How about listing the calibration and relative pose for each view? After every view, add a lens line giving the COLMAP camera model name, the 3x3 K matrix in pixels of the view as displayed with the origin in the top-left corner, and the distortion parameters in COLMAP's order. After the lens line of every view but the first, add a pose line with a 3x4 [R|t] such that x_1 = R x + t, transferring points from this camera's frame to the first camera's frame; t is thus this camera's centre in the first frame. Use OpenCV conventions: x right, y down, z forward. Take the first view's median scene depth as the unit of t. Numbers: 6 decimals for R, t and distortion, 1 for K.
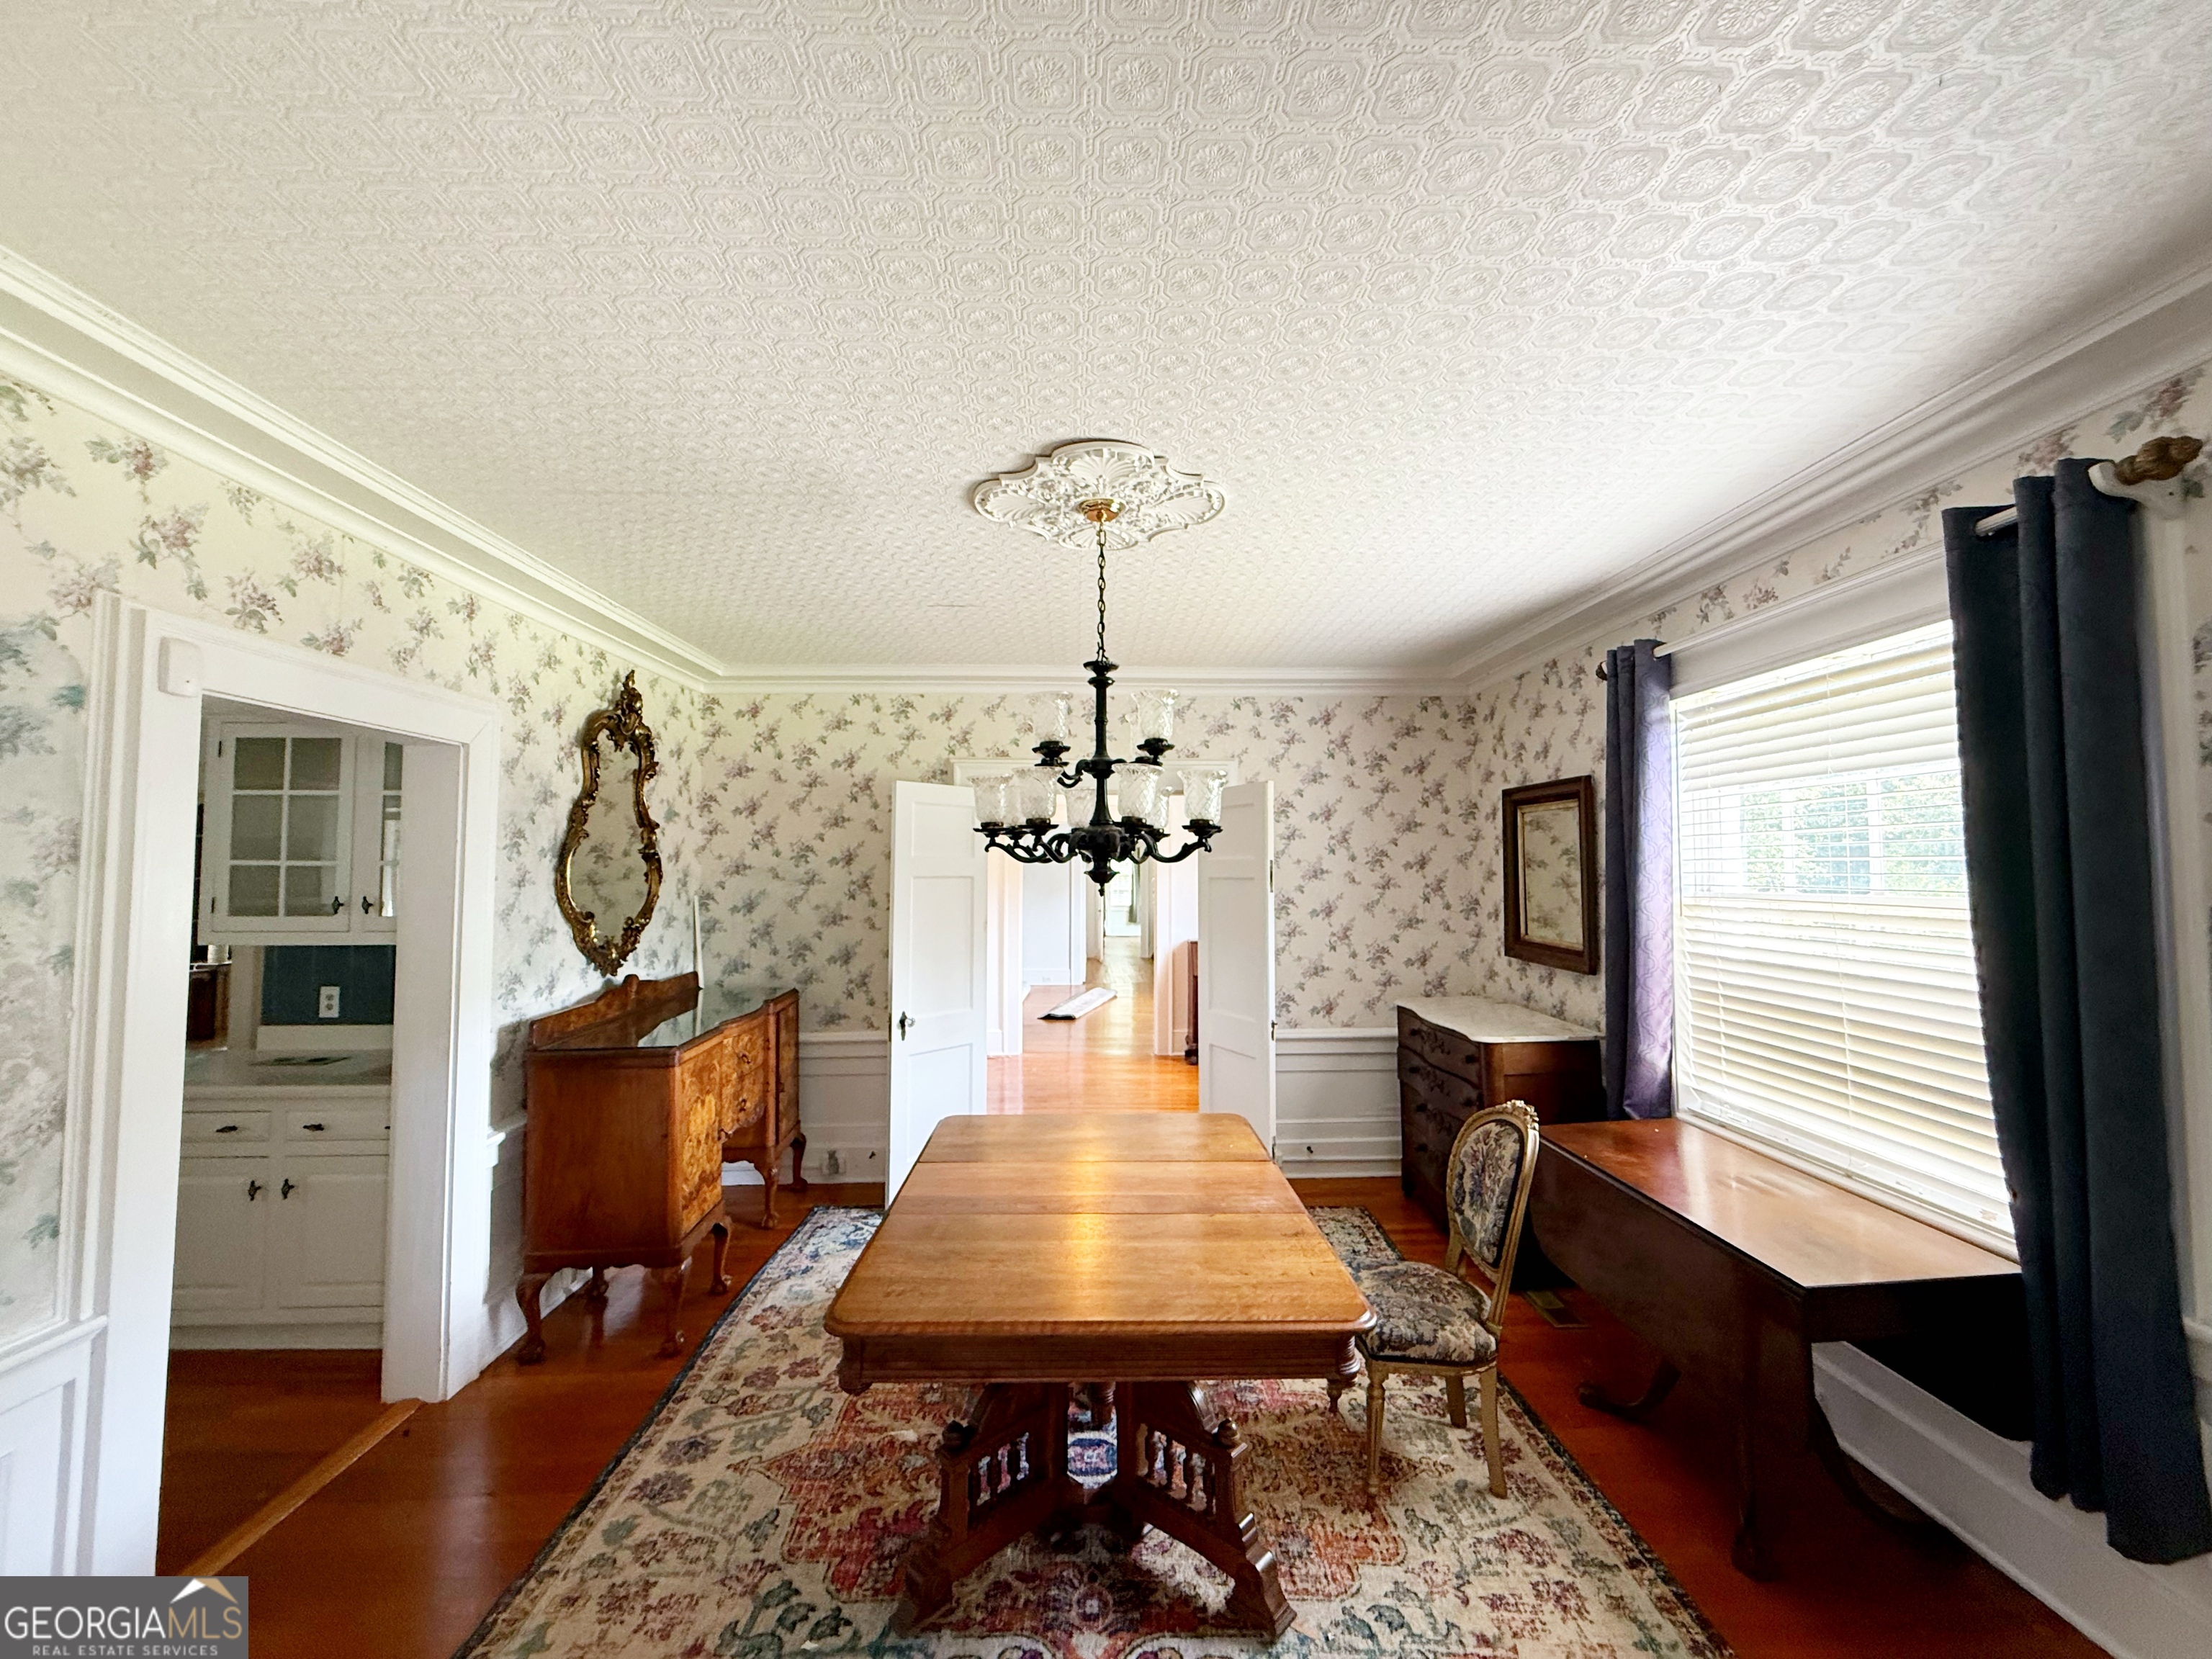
lens RADIAL K [[871.9, 0, 1102.7], [0, 871.9, 828.2], [0, 0, 1]] dist [0.000737, 0.000090]
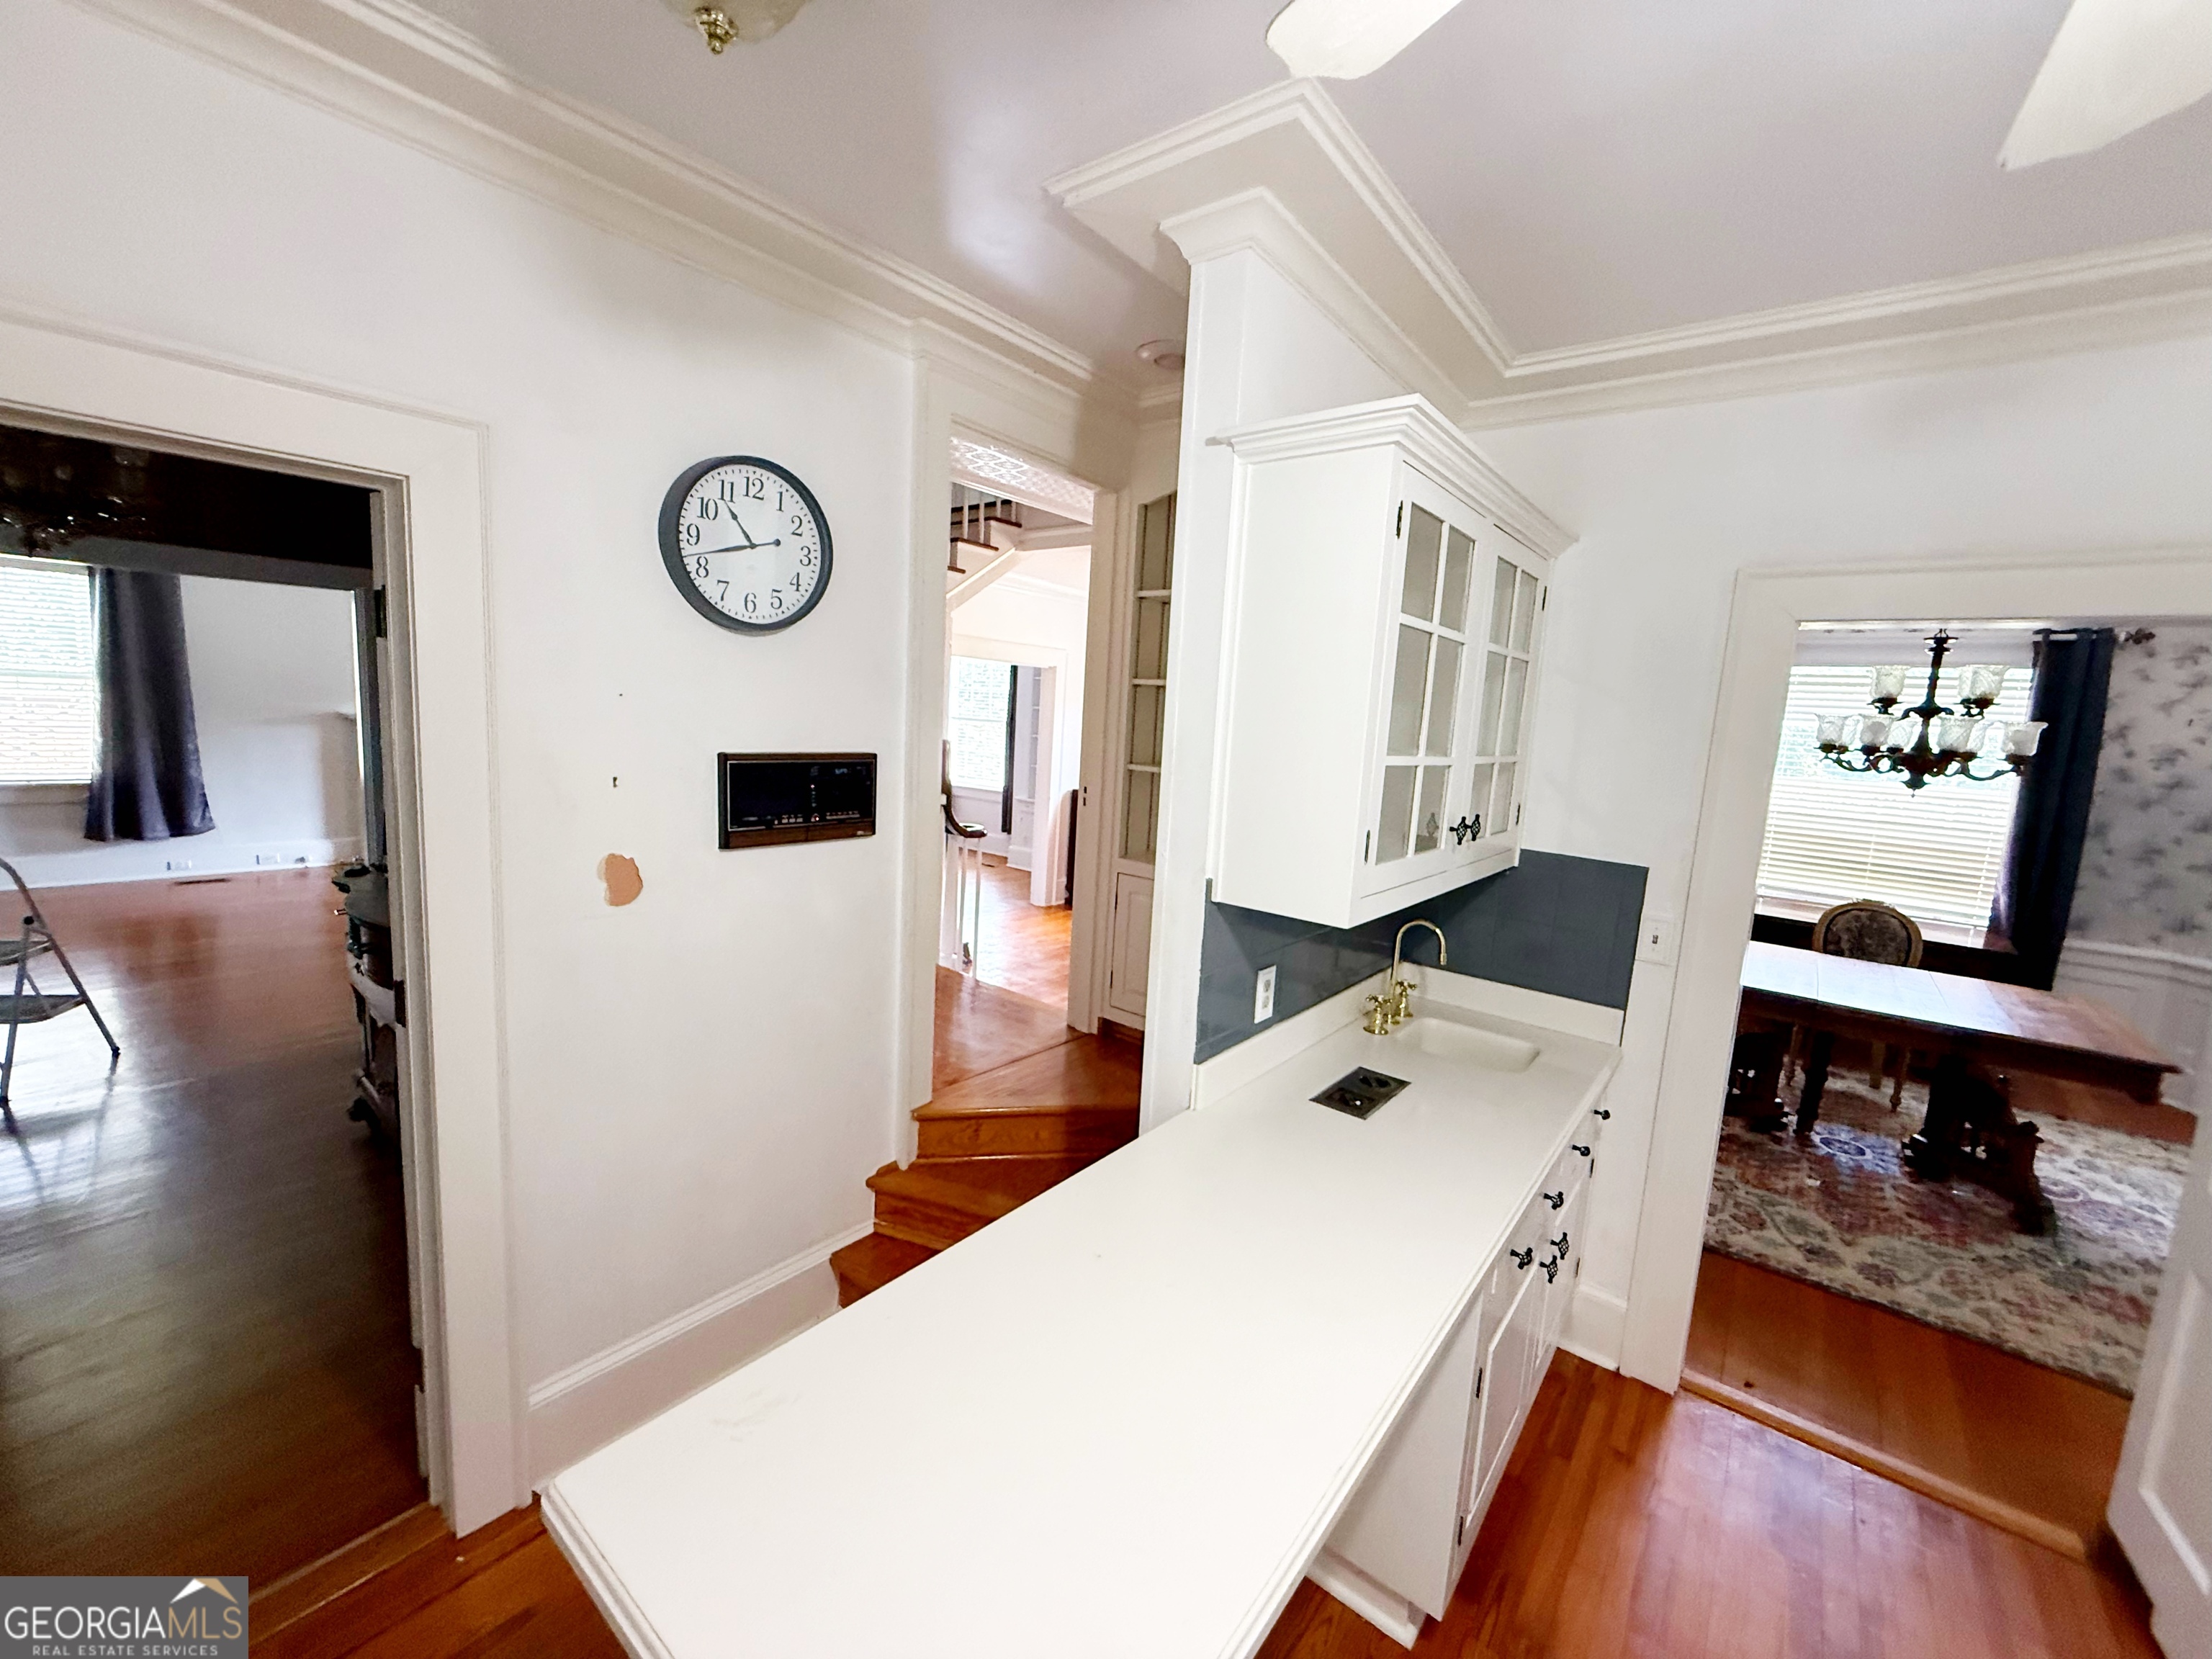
lens RADIAL K [[871.9, 0, 1102.7], [0, 871.9, 828.2], [0, 0, 1]] dist [0.000737, 0.000090]
pose [[0.659456, -0.067261, 0.748728, -2.011633], [-0.090143, 0.981727, 0.167587, 0.004792], [-0.746319, -0.178009, 0.641343, 1.064916]]
